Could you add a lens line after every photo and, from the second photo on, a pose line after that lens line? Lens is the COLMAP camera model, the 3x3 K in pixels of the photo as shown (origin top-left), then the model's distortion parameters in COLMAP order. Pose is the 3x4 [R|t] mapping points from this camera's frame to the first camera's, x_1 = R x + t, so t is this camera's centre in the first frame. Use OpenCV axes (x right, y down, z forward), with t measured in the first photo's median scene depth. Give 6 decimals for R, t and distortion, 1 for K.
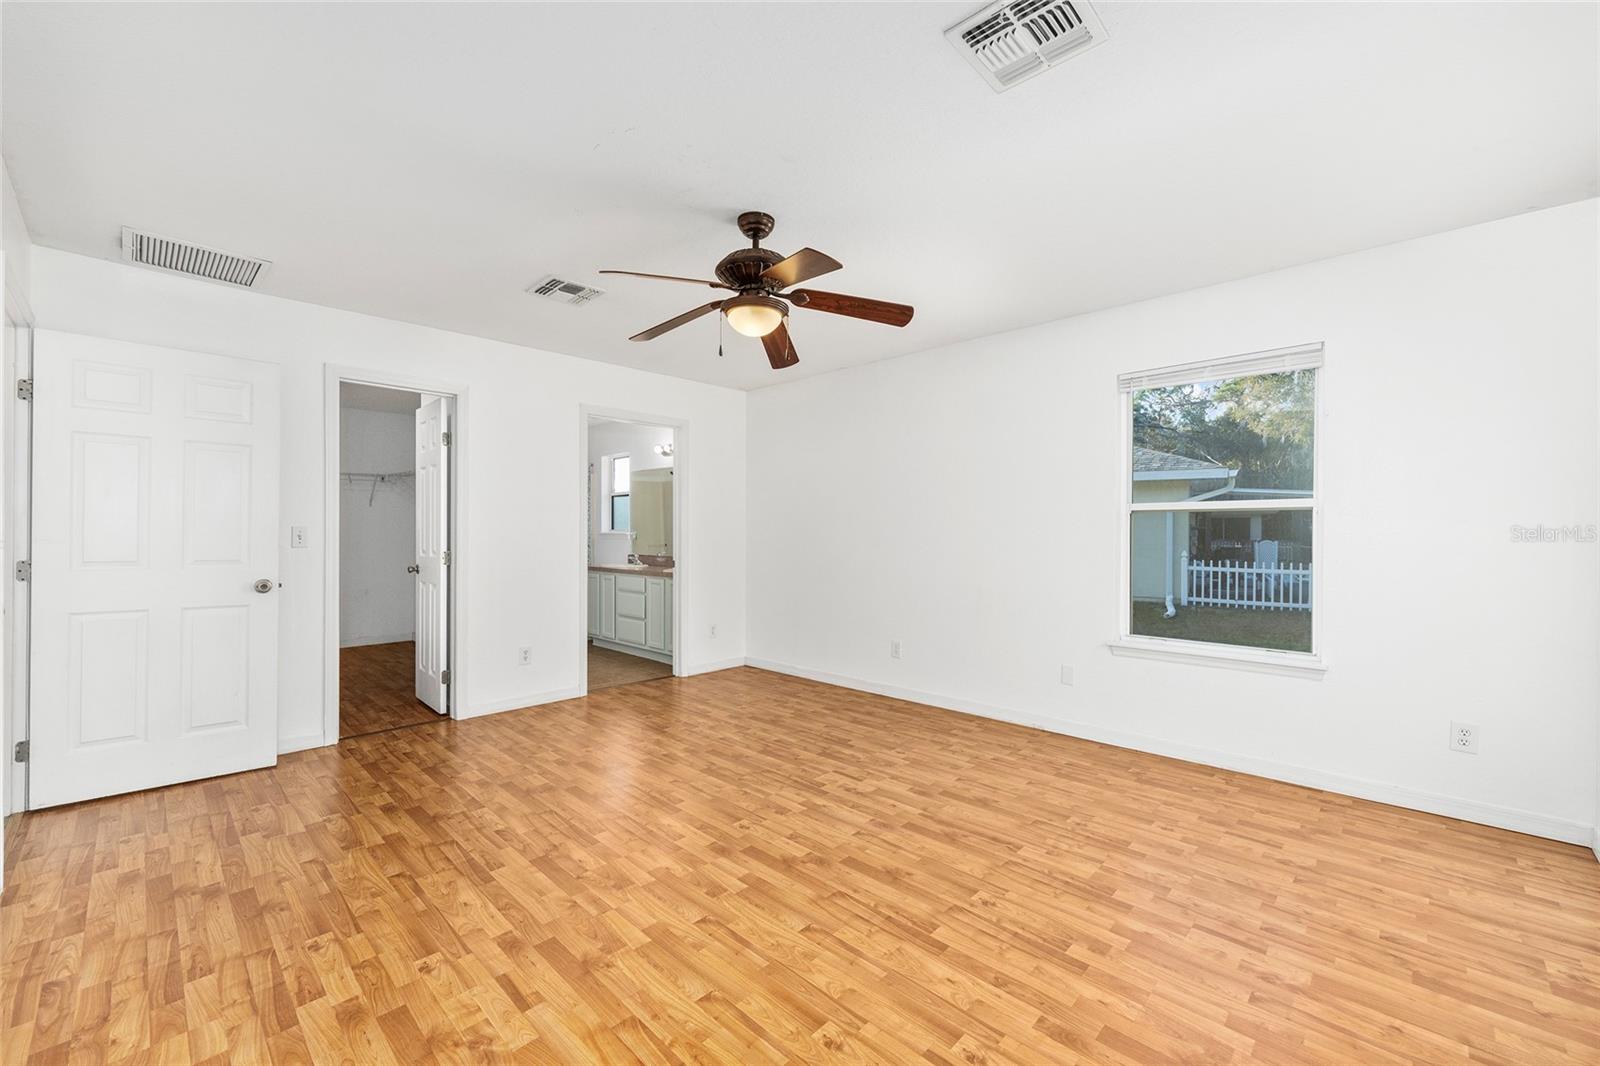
lens RADIAL K [[693.3, 0, 800.0], [0, 693.3, 533.0], [0, 0, 1]] dist [-0.000763, -0.000501]
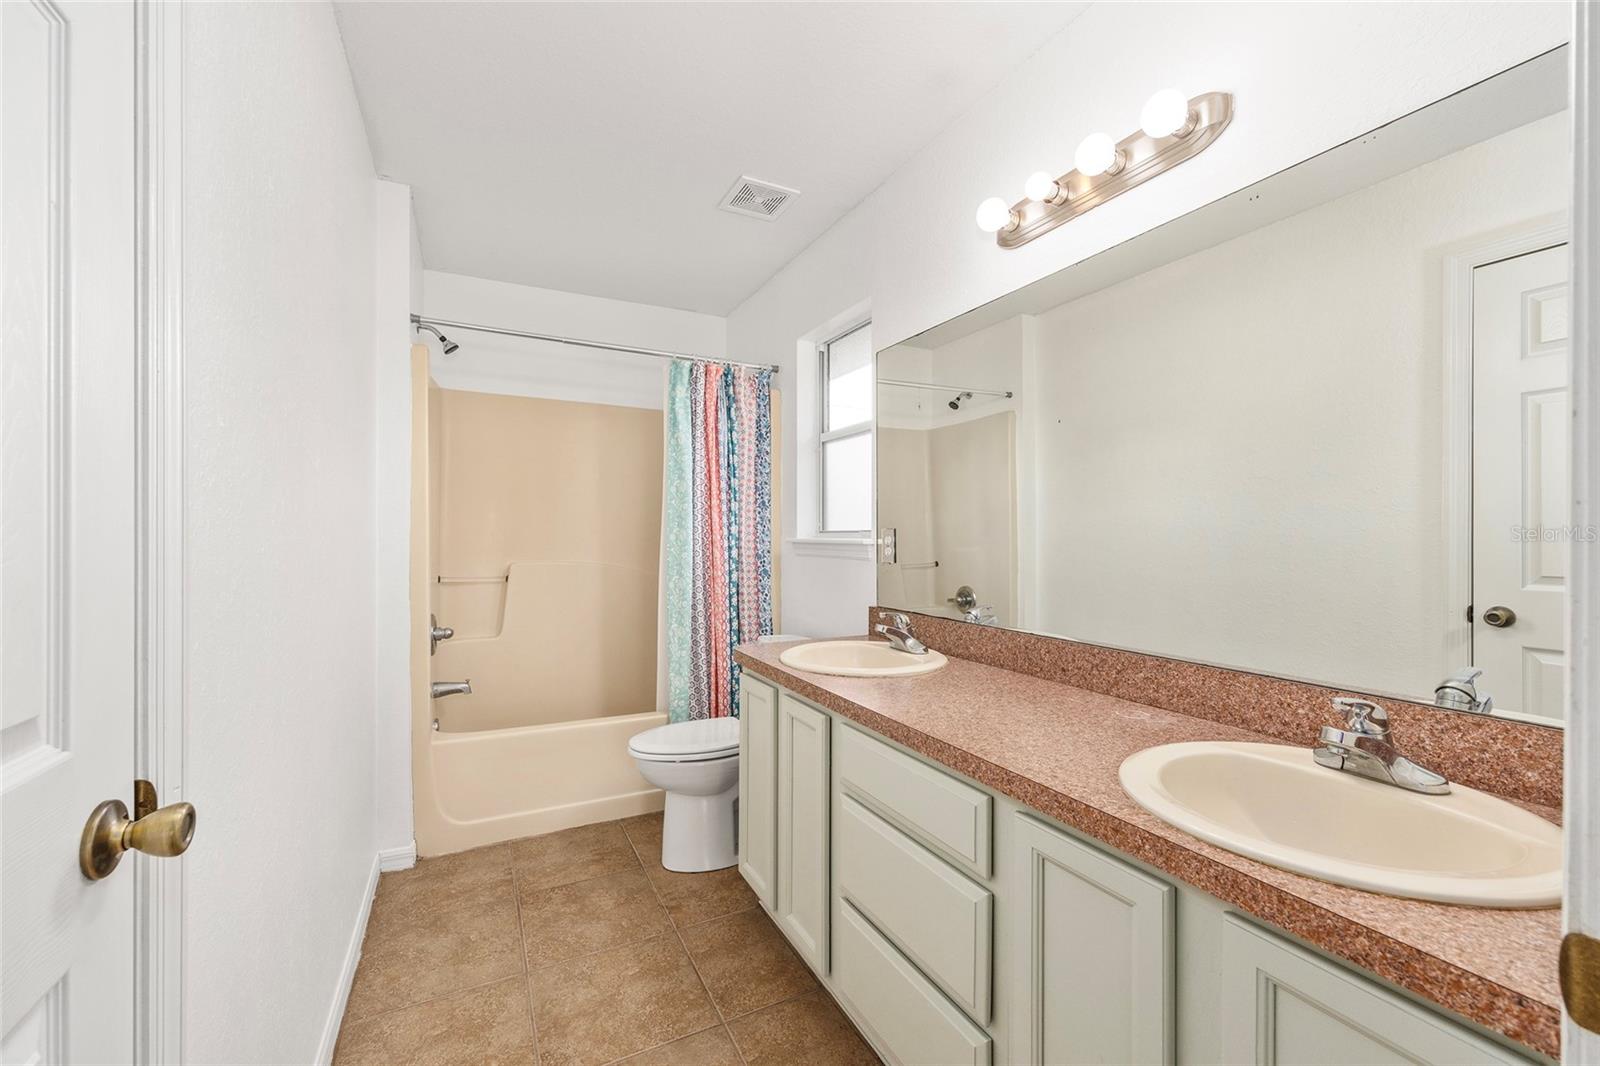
lens RADIAL K [[643.4, 0, 803.8], [0, 643.4, 537.0], [0, 0, 1]] dist [-0.001790, 0.000433]
pose [[0.952107, 0.001614, -0.305762, -0.176366], [-0.001320, 0.999998, 0.001168, -0.001890], [0.305764, -0.000709, 0.952107, 0.672884]]
